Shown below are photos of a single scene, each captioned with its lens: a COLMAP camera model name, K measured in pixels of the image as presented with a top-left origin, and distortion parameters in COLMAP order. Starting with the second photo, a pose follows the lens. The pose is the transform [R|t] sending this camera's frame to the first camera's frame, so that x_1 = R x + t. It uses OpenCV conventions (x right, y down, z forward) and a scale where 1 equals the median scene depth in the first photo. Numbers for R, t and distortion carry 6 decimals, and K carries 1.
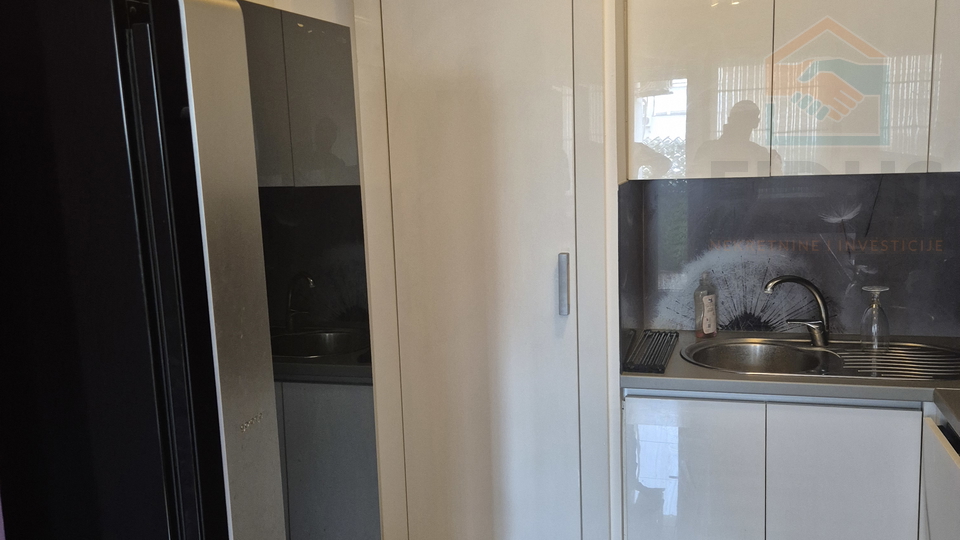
lens RADIAL K [[841.7, 0, 480.0], [0, 841.7, 270.0], [0, 0, 1]] dist [0.035499, 0.002925]
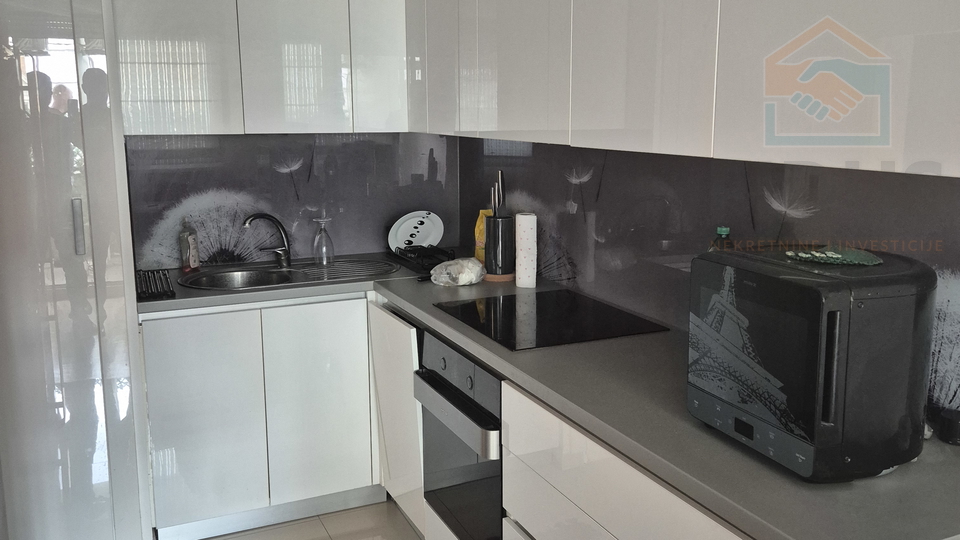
lens RADIAL K [[841.7, 0, 480.0], [0, 841.7, 270.0], [0, 0, 1]] dist [0.035499, 0.002925]
pose [[0.751899, -0.083657, 0.653950, -0.204245], [0.065271, 0.996489, 0.052429, 0.042451], [-0.656040, 0.003263, 0.754719, -0.158630]]
